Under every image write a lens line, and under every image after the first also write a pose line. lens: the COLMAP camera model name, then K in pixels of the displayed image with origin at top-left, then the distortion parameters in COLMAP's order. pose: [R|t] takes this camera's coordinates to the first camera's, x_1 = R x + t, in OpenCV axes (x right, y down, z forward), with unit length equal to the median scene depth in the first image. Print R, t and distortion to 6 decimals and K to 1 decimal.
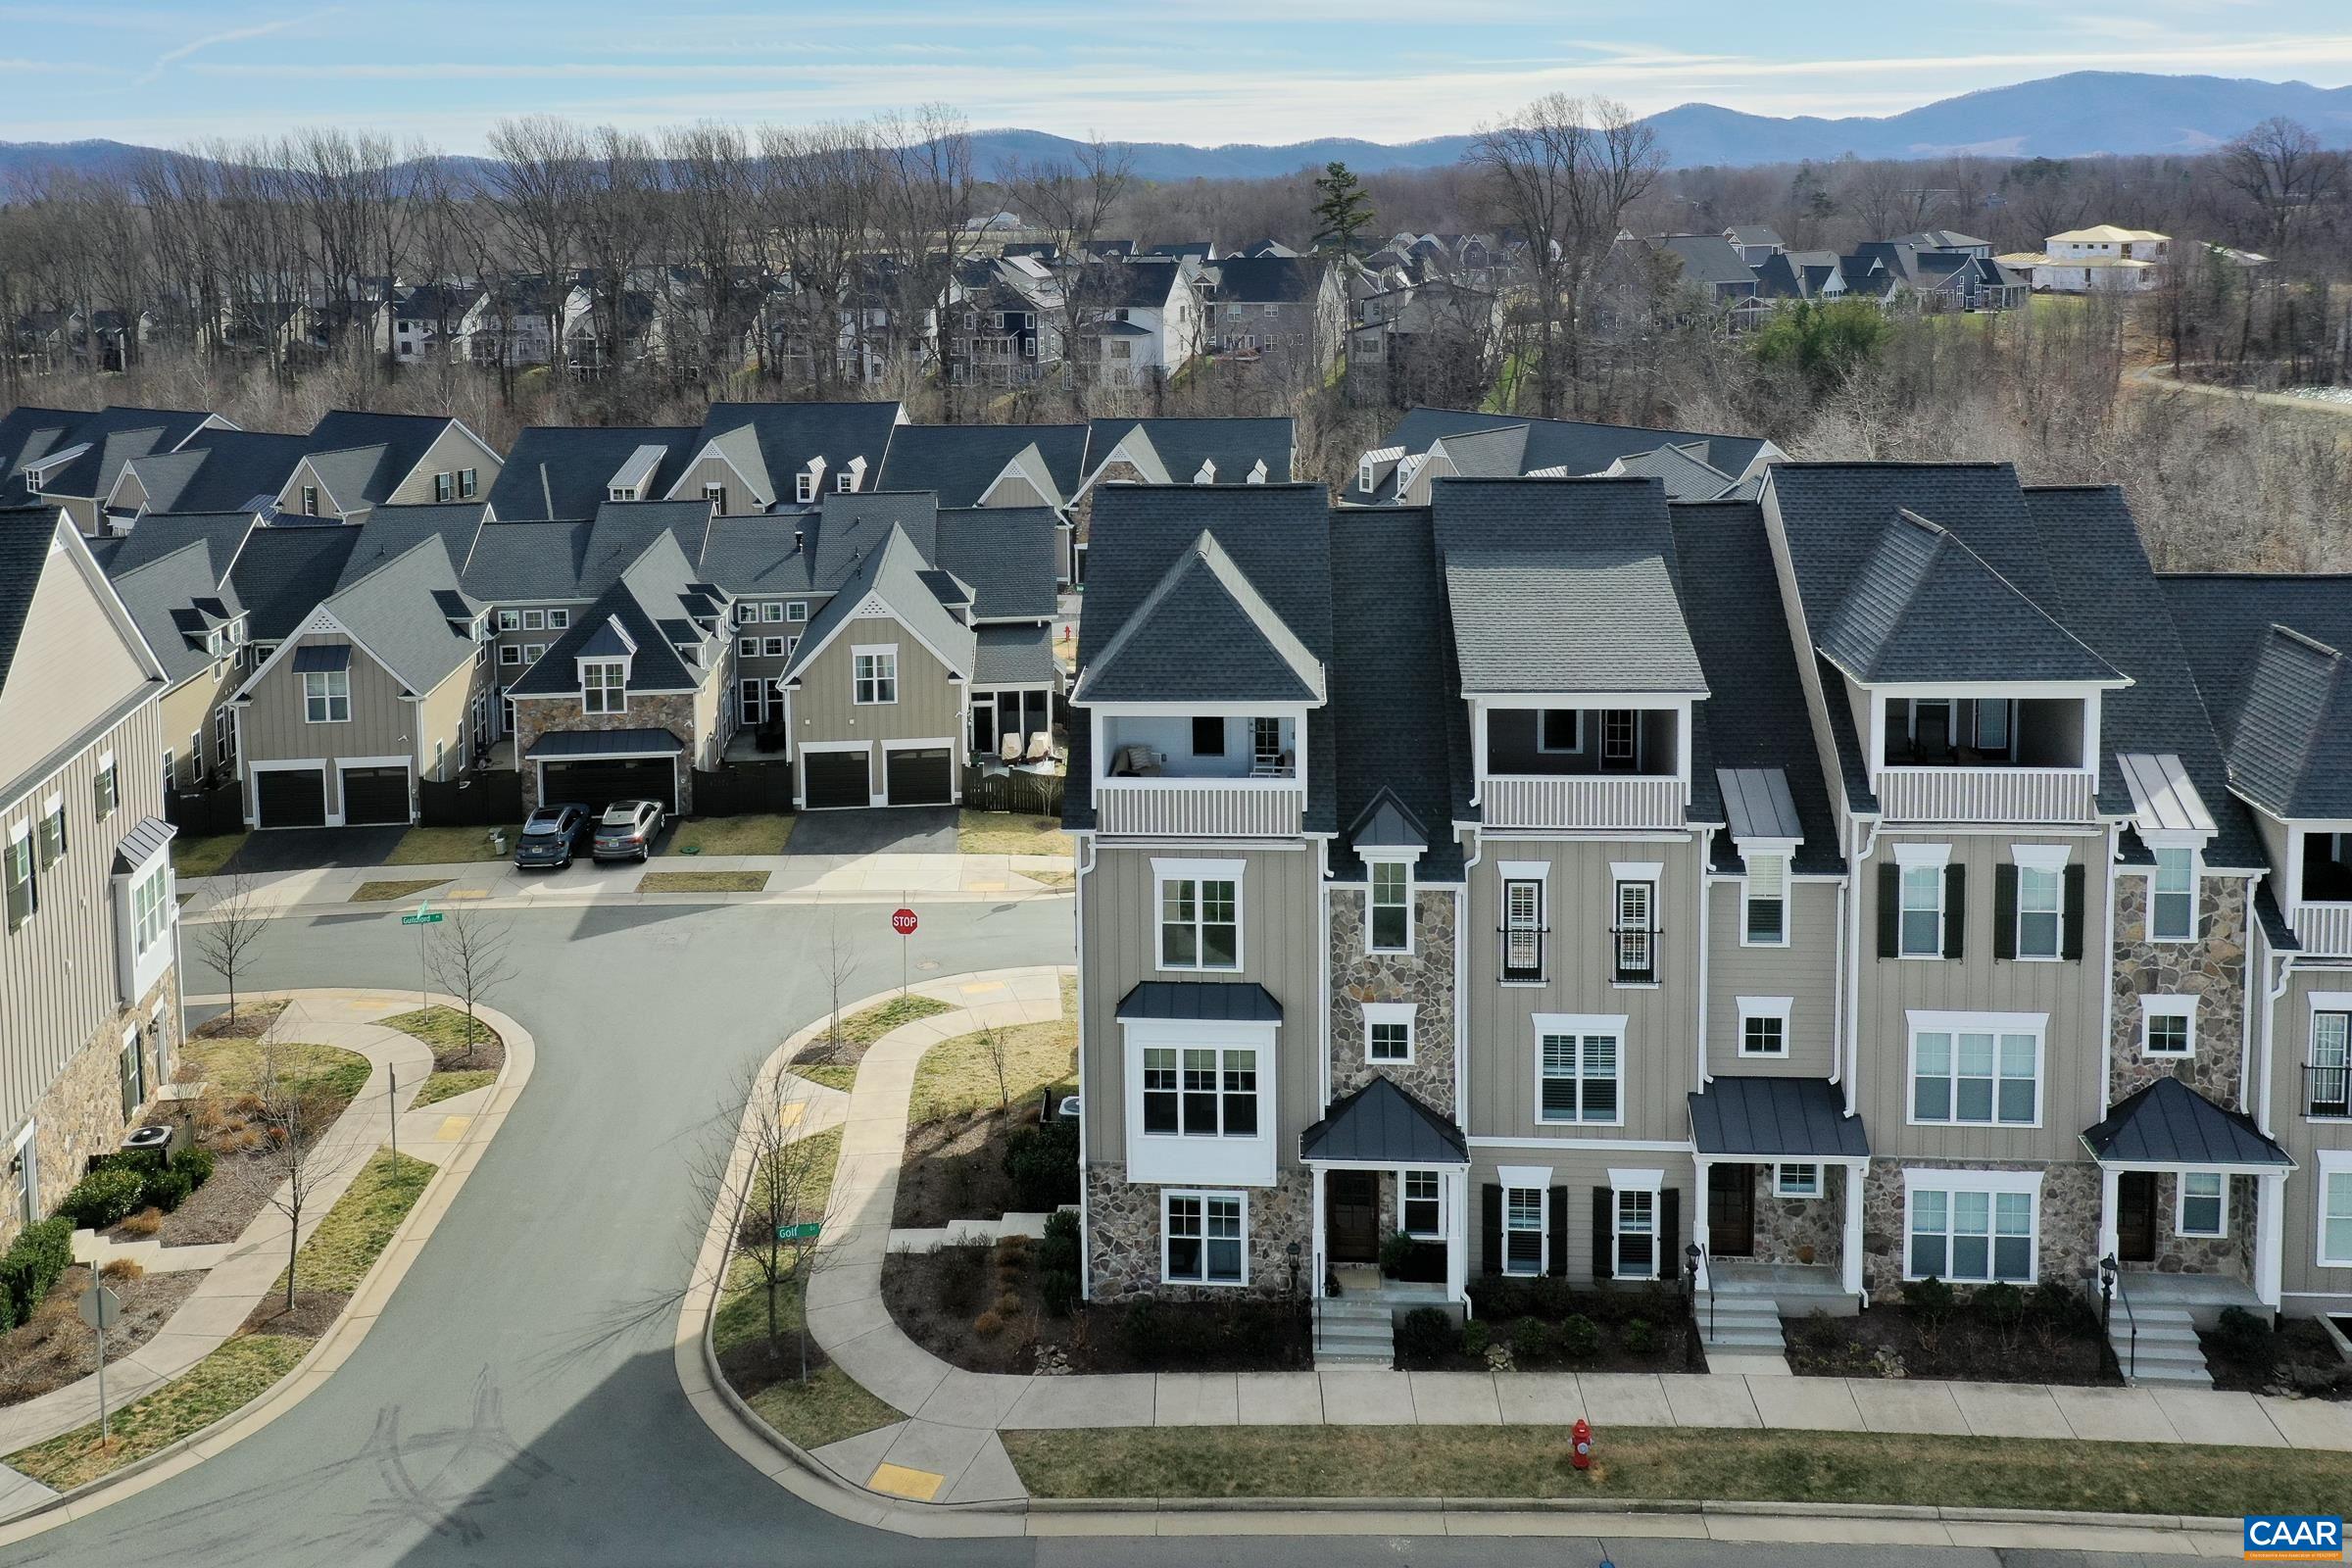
lens RADIAL K [[2146.4, 0, 1174.2], [0, 2146.4, 567.8], [0, 0, 1]] dist [0.000785, -0.003959]
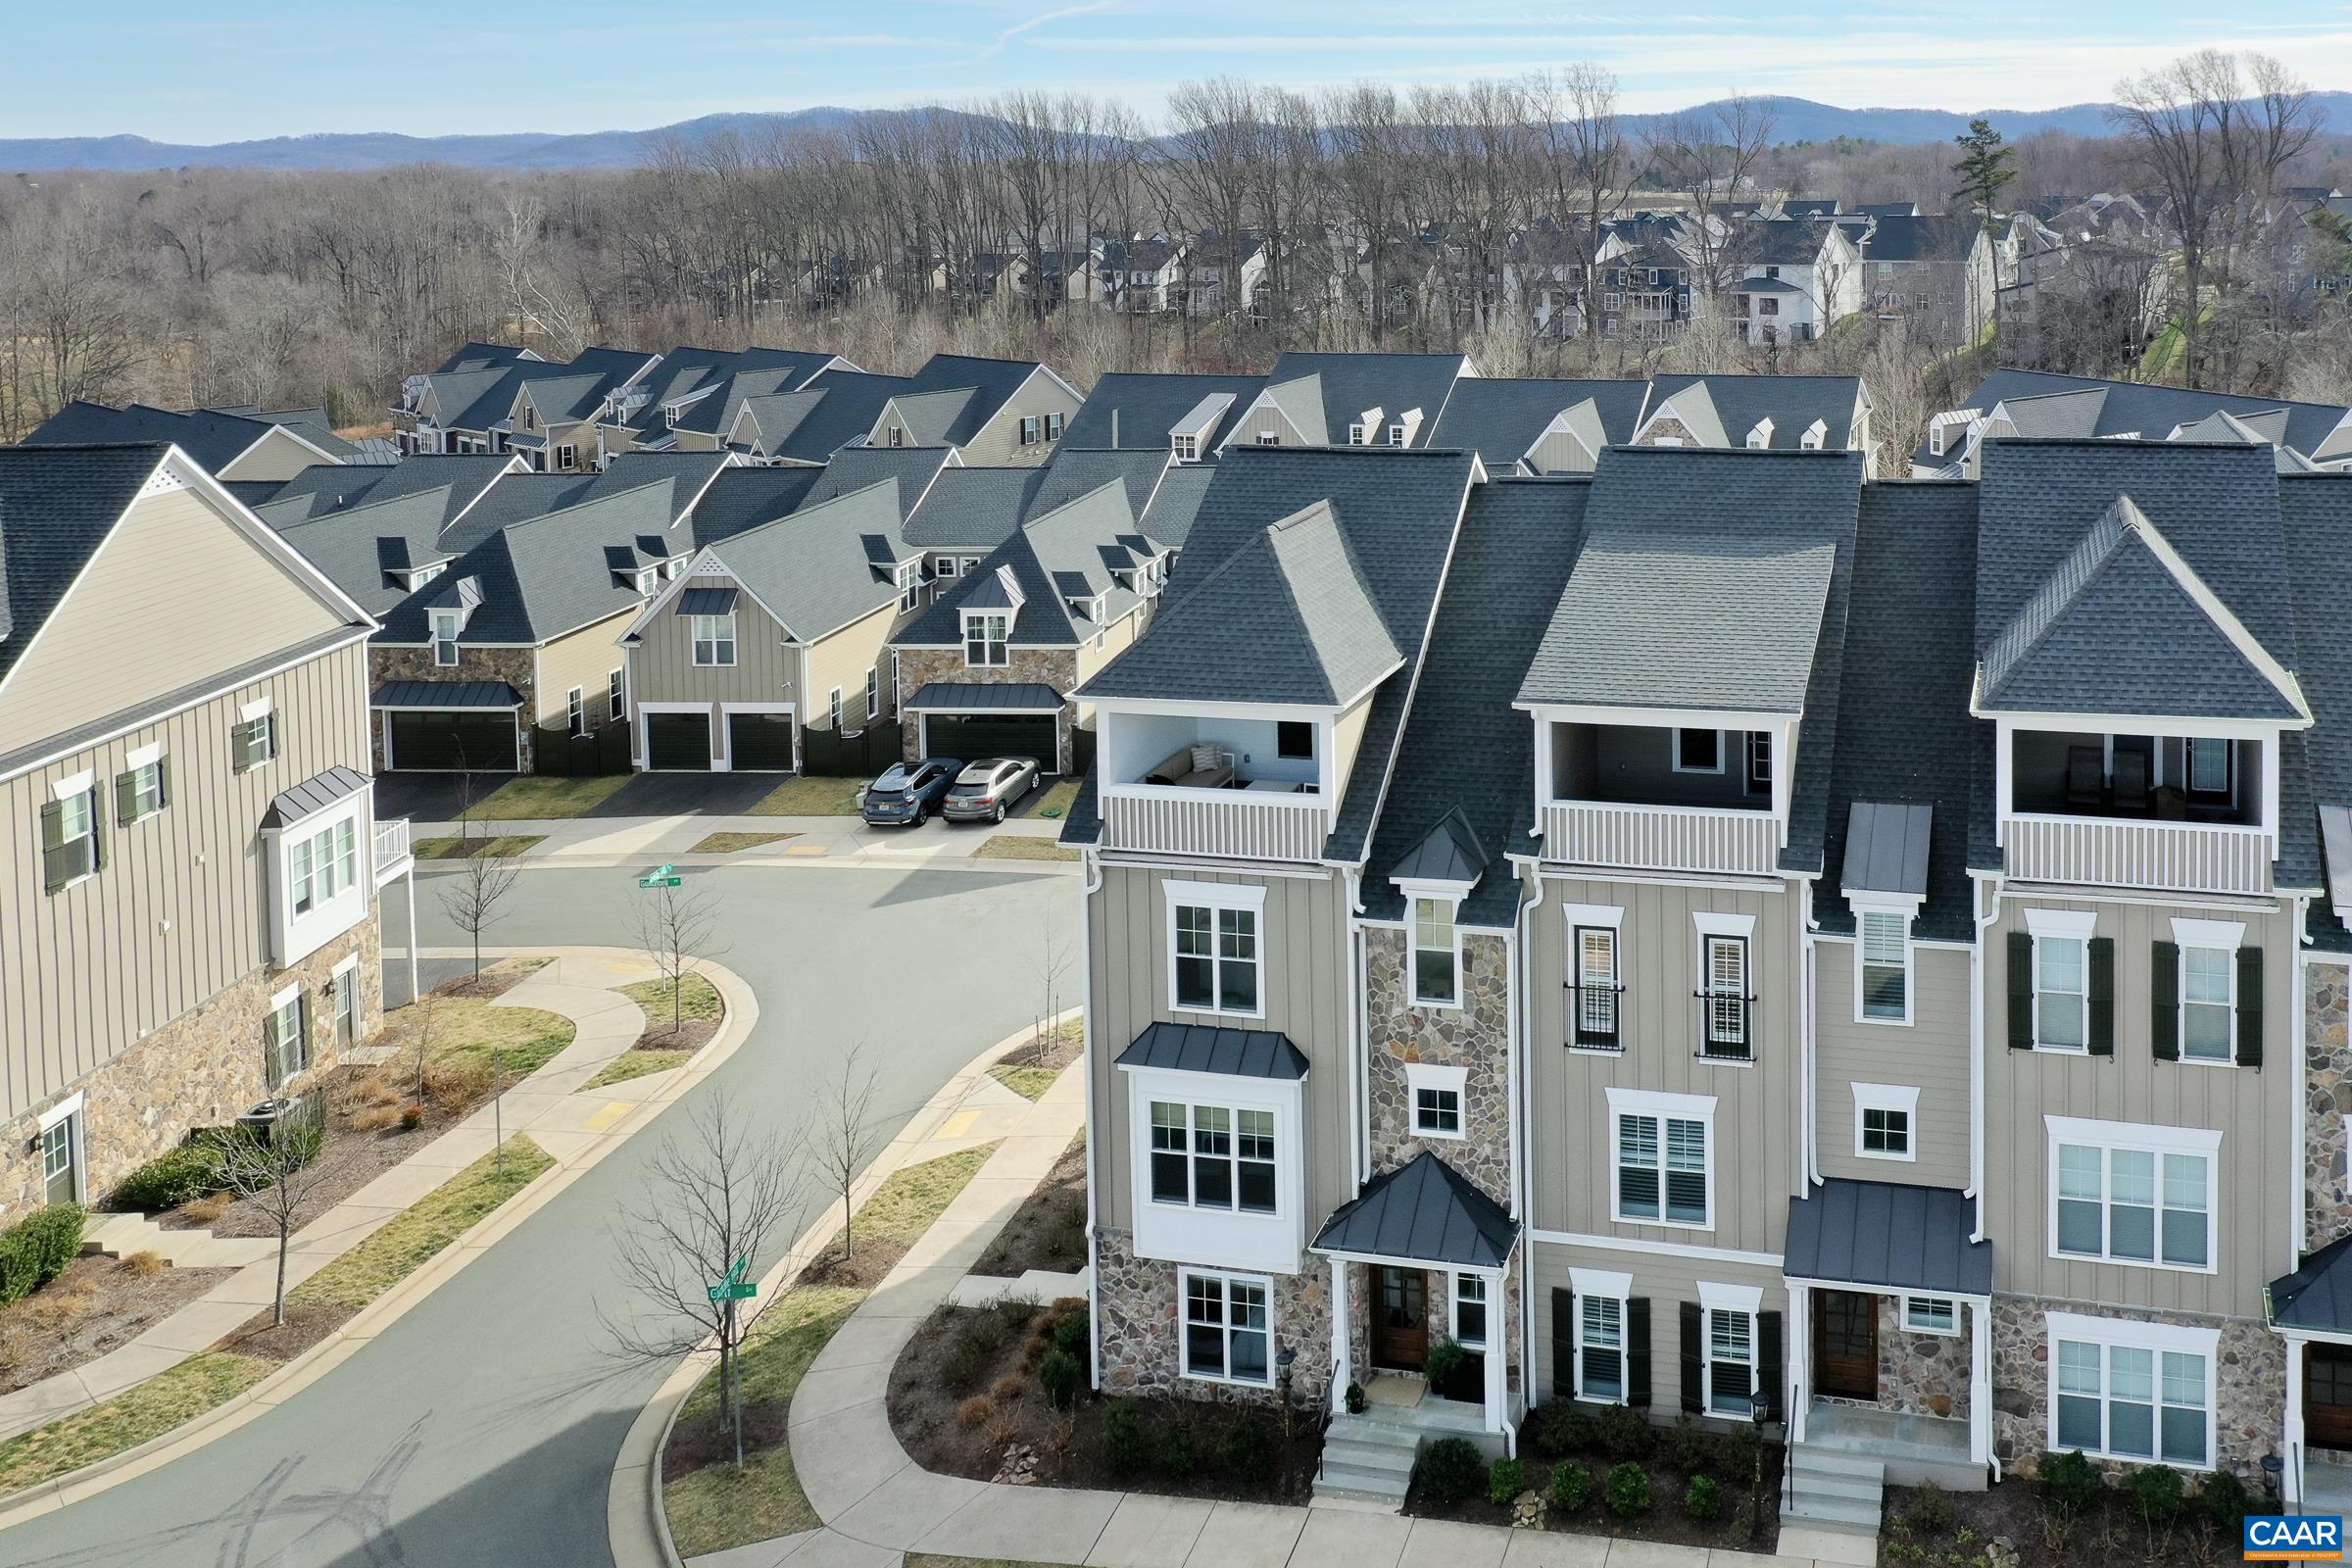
lens RADIAL K [[2215.1, 0, 1357.3], [0, 2215.1, 423.9], [0, 0, 1]] dist [-0.001372, 0.000591]
pose [[0.990907, 0.021178, -0.132870, 0.179775], [-0.027342, 0.998624, -0.044742, -0.010136], [0.131739, 0.047968, 0.990123, 0.116892]]
